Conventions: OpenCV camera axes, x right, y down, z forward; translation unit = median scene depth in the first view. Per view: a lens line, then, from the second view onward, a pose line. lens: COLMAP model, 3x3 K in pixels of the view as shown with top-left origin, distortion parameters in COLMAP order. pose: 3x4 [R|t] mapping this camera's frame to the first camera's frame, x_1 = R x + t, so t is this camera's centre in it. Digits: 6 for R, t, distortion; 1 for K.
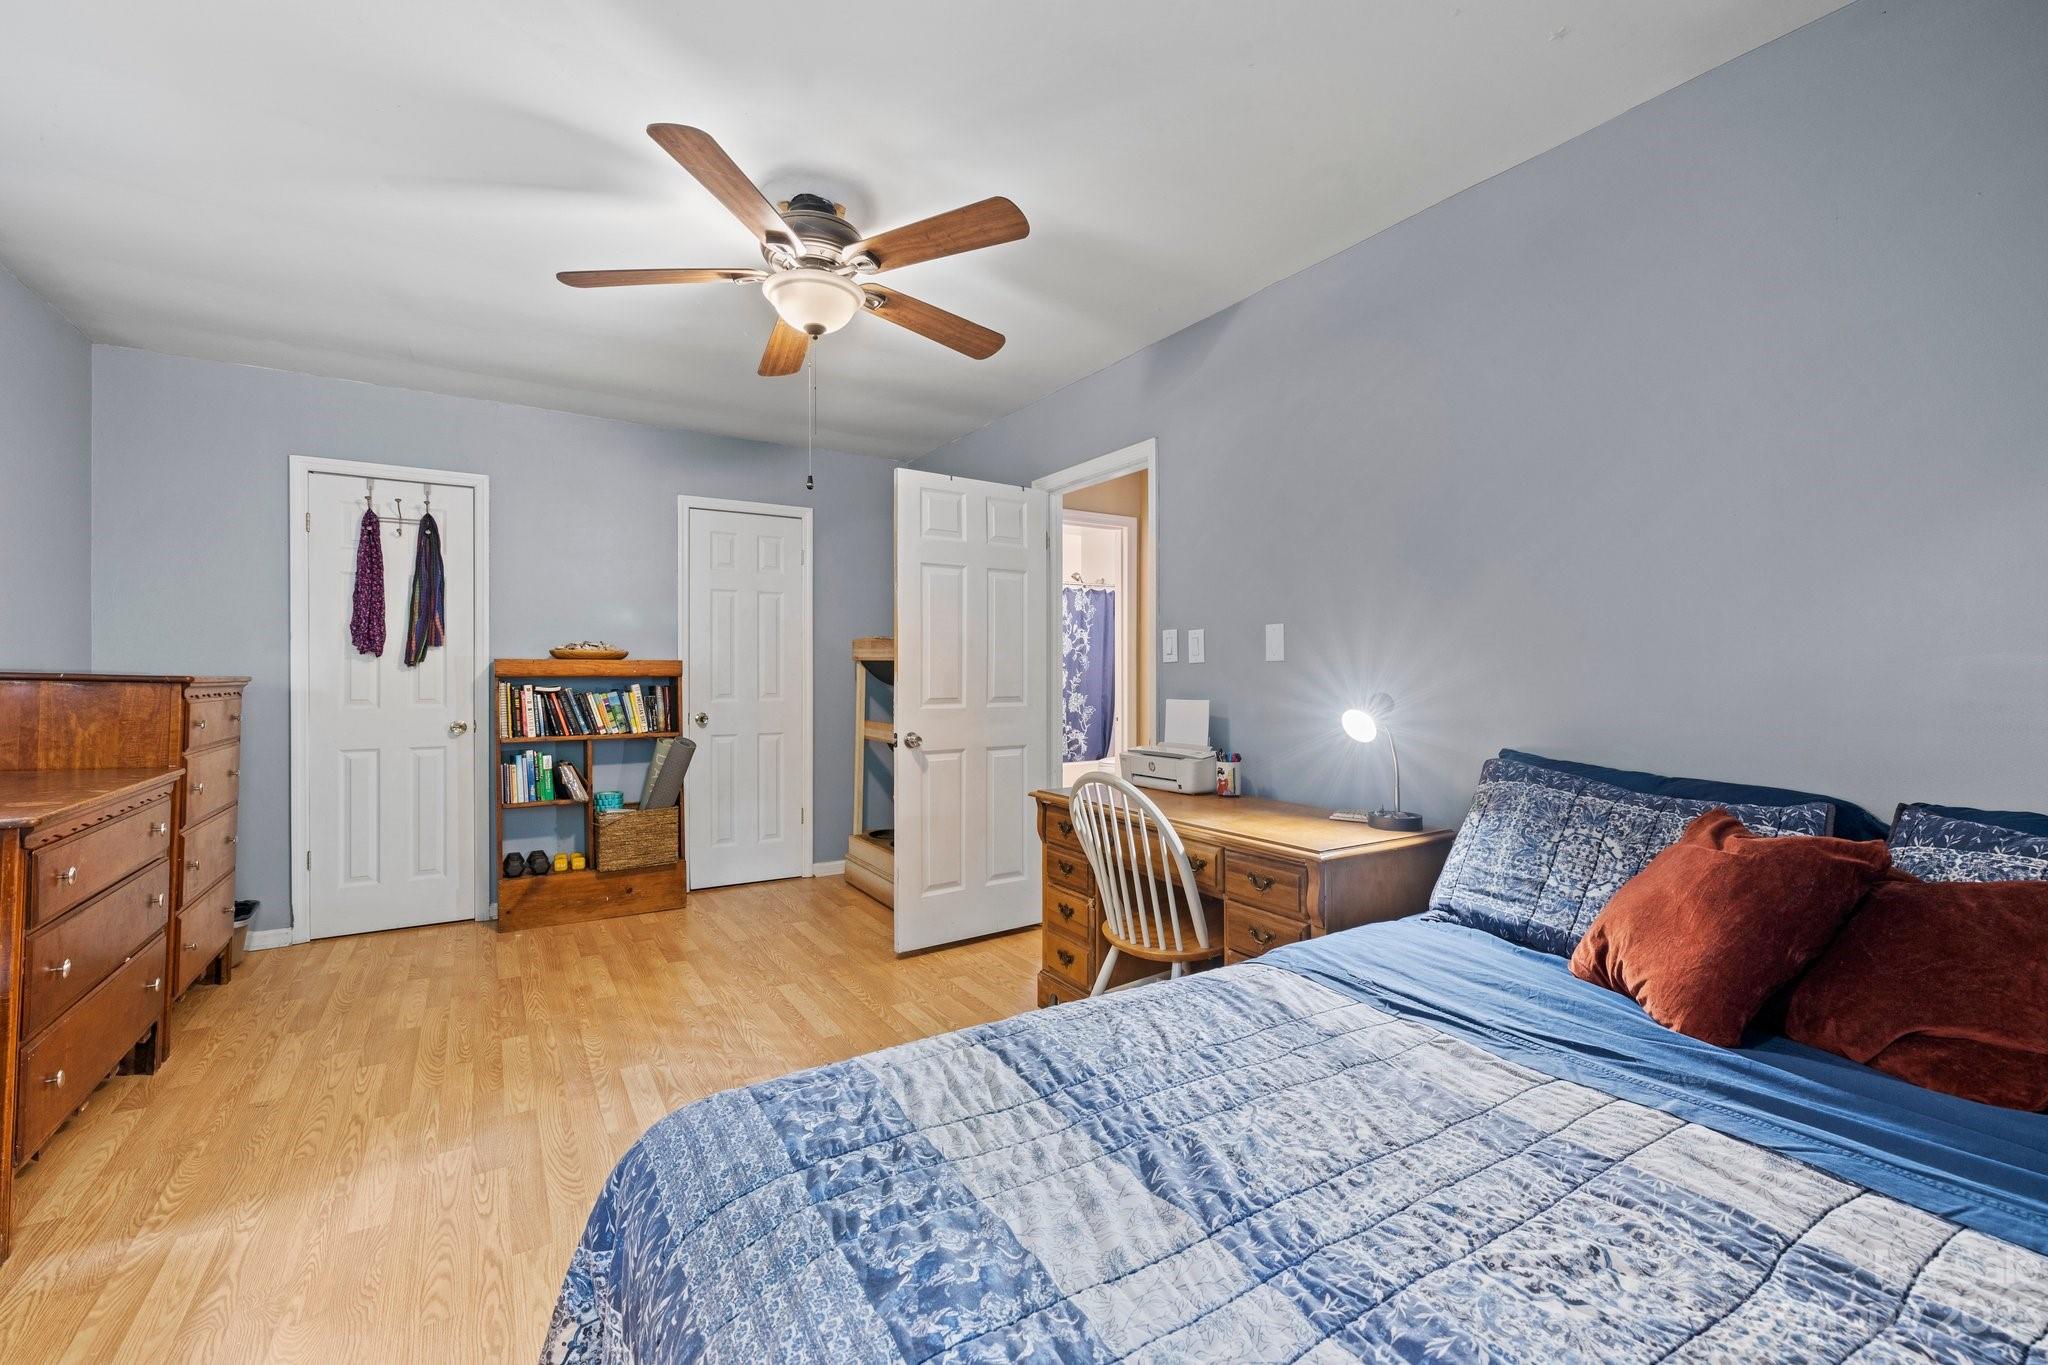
lens RADIAL K [[860.4, 0, 1024.0], [0, 860.4, 682.5], [0, 0, 1]] dist [-0.000259, -0.000010]
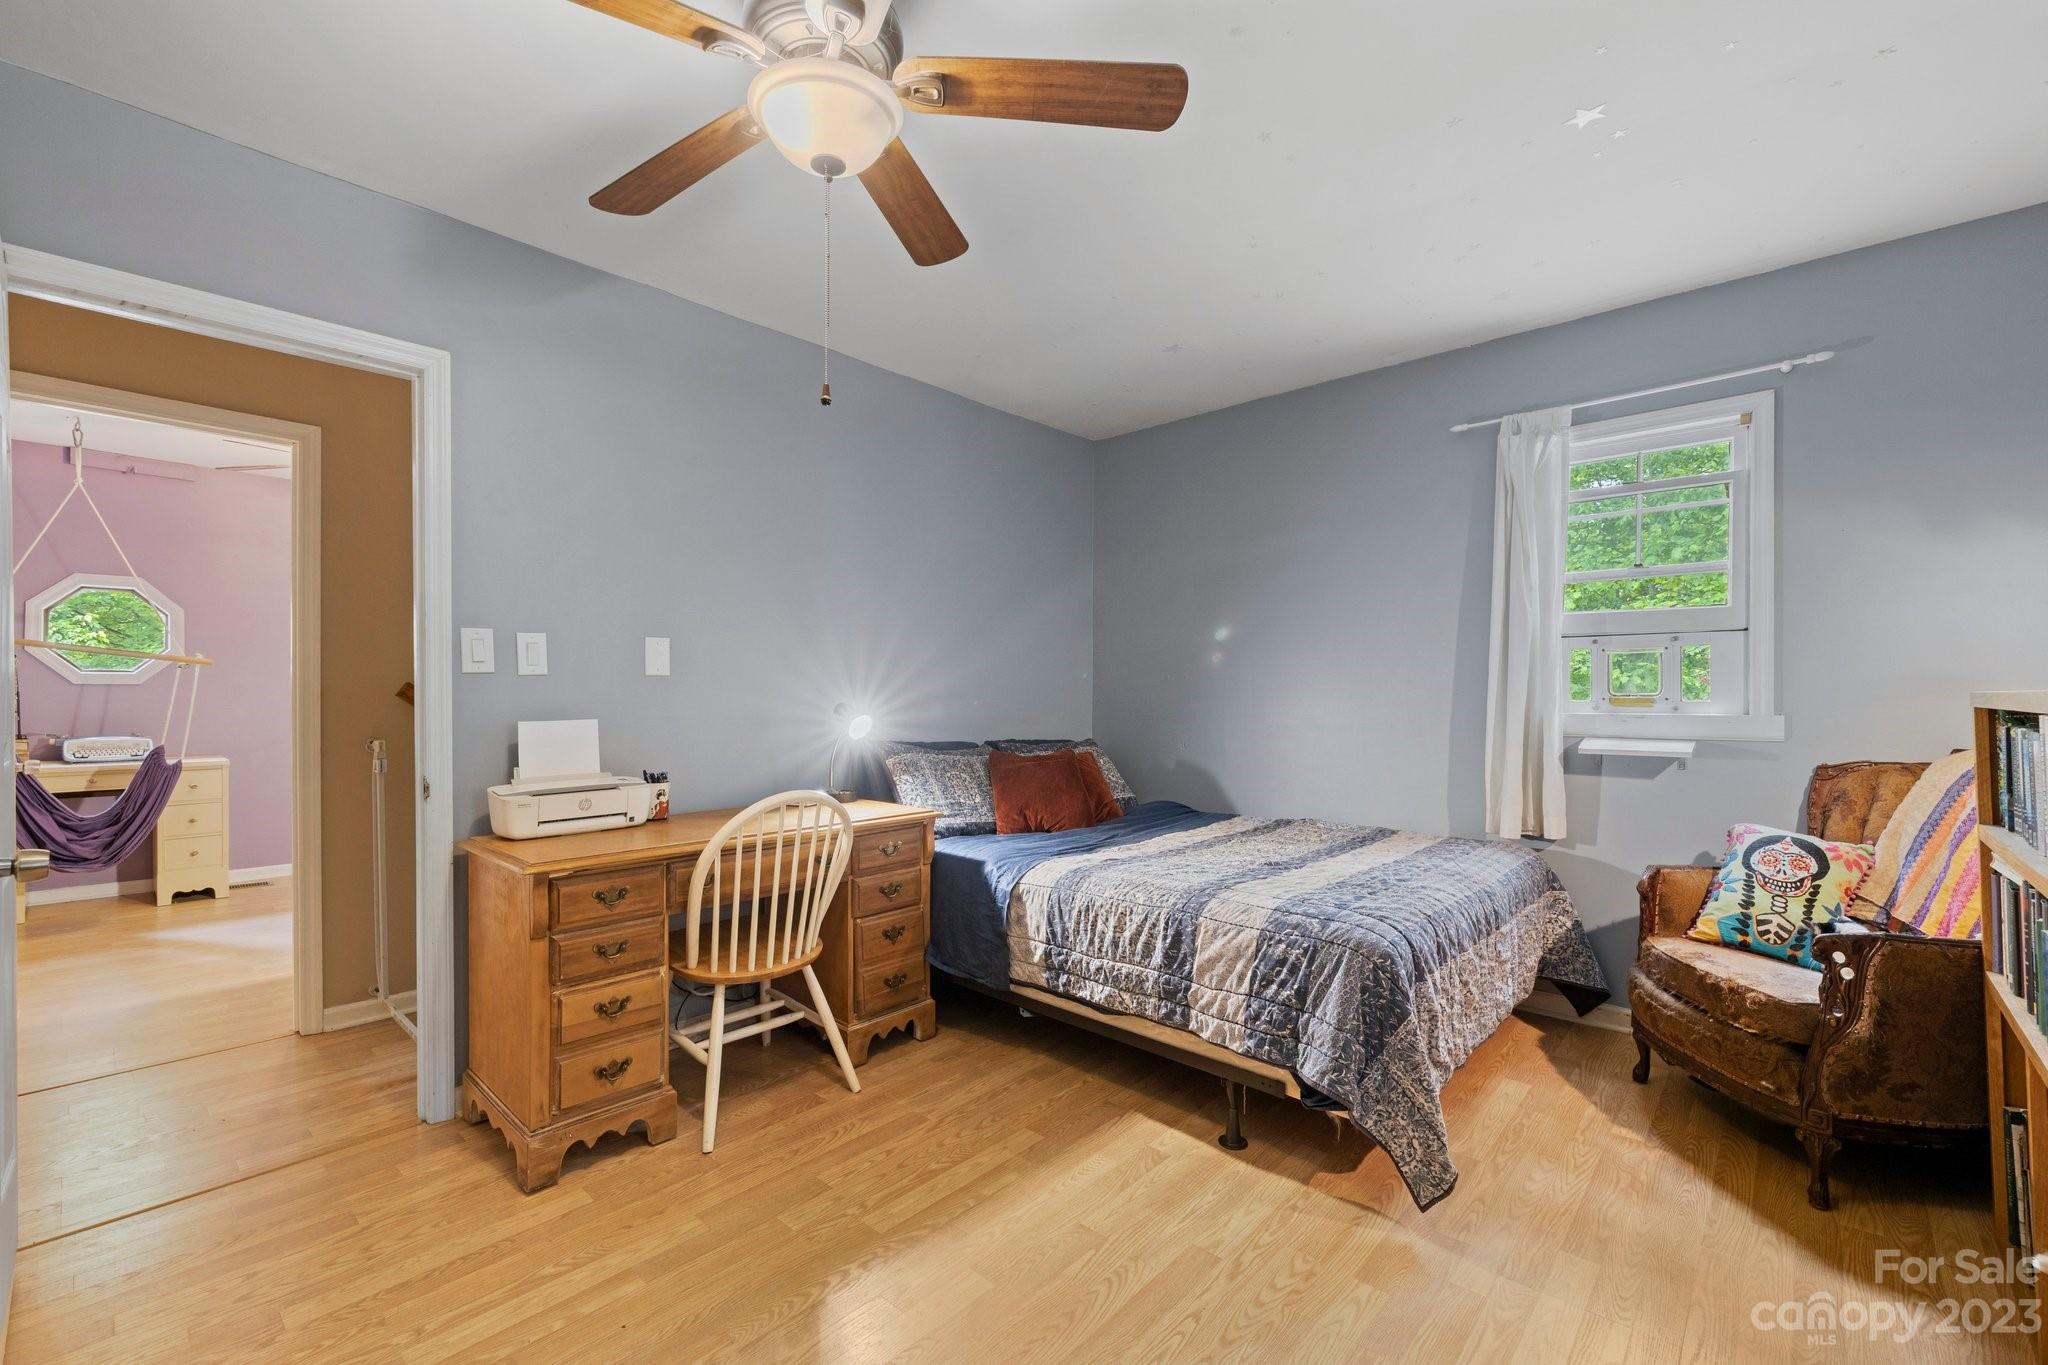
lens RADIAL K [[860.4, 0, 1024.0], [0, 860.4, 682.5], [0, 0, 1]] dist [-0.000259, -0.000010]
pose [[-0.263658, 0.010278, 0.964562, -0.754591], [0.011174, 0.999909, -0.007600, -0.004706], [-0.964552, 0.008774, -0.263748, 0.842529]]
